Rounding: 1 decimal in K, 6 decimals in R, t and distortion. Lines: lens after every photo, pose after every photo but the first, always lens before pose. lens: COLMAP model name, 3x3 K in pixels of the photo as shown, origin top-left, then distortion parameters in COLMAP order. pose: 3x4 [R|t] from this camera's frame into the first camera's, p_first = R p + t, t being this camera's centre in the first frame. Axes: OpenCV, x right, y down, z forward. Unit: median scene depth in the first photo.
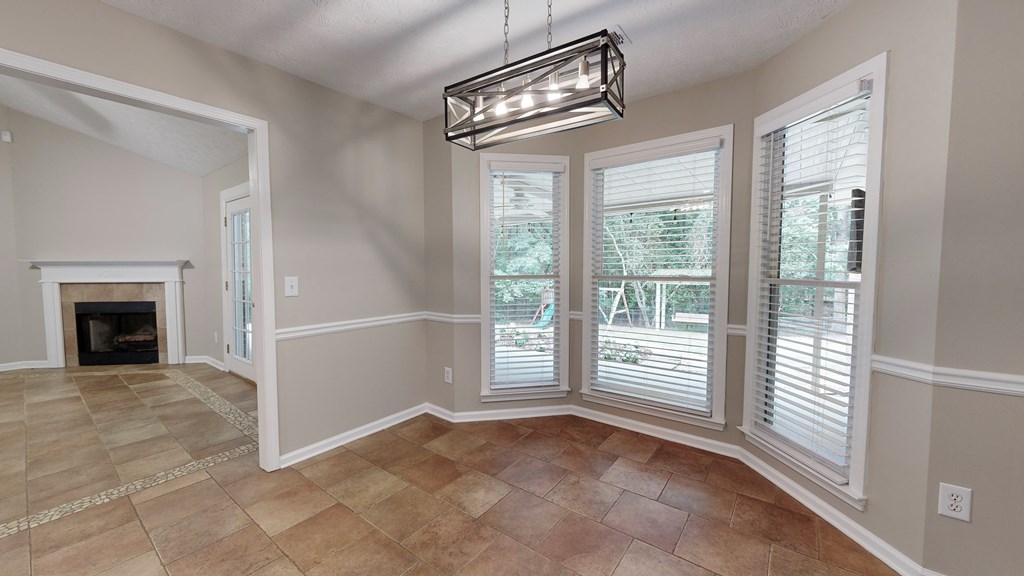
lens RADIAL K [[376.6, 0, 512.7], [0, 376.6, 288.3], [0, 0, 1]] dist [0.000943, 0.000033]
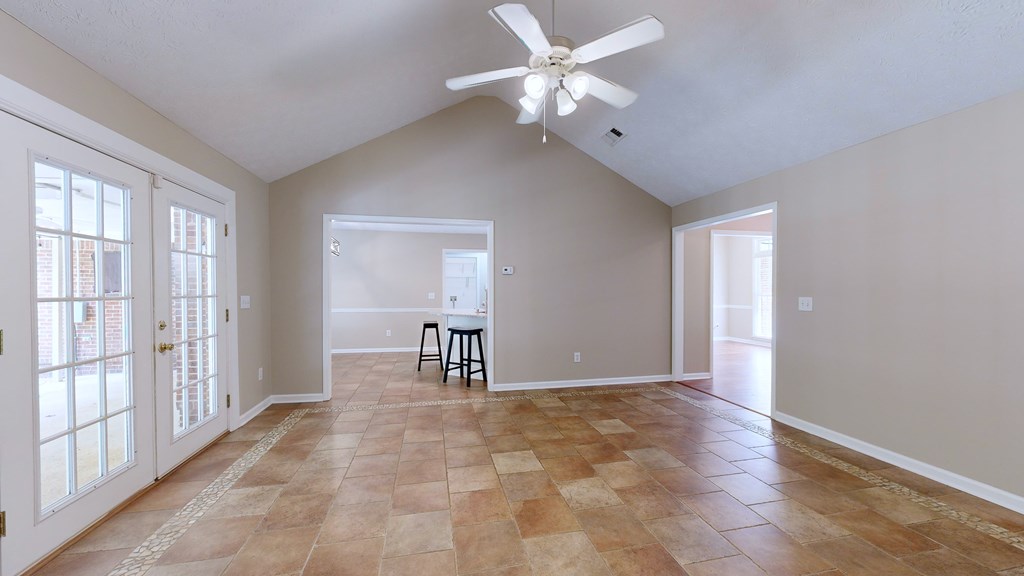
lens RADIAL K [[376.6, 0, 512.9], [0, 376.6, 288.8], [0, 0, 1]] dist [0.000943, 0.000033]
pose [[-0.765863, 0.001730, 0.643001, -2.229111], [0.037177, 0.998443, 0.041595, -0.088092], [-0.641928, 0.055761, -0.764735, 1.589765]]
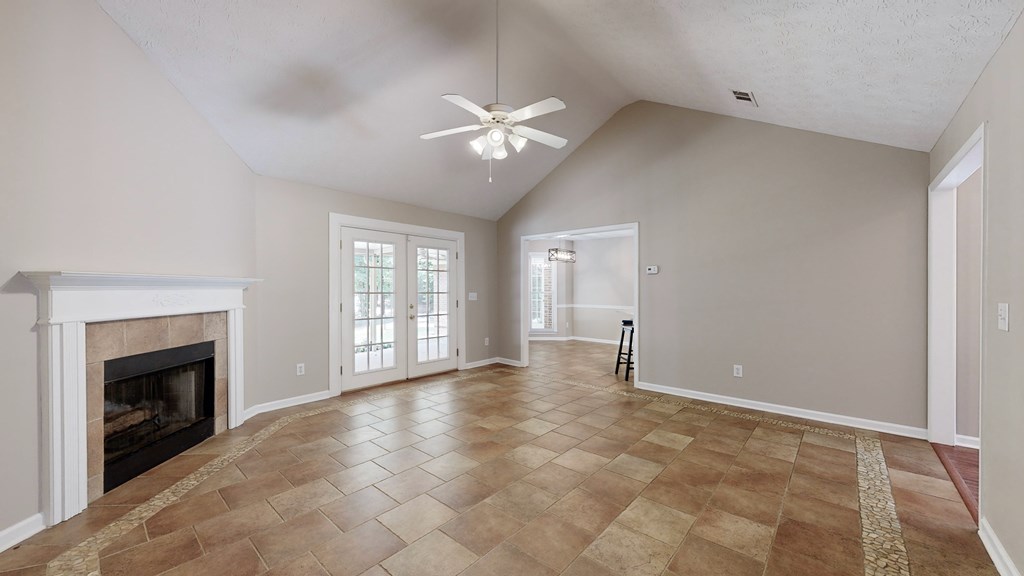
lens RADIAL K [[376.6, 0, 512.2], [0, 376.6, 290.9], [0, 0, 1]] dist [0.000943, 0.000033]
pose [[0.067310, -0.003268, 0.997727, -2.867832], [0.056657, 0.998394, -0.000552, -0.040281], [-0.996122, 0.056566, 0.067387, 0.785748]]
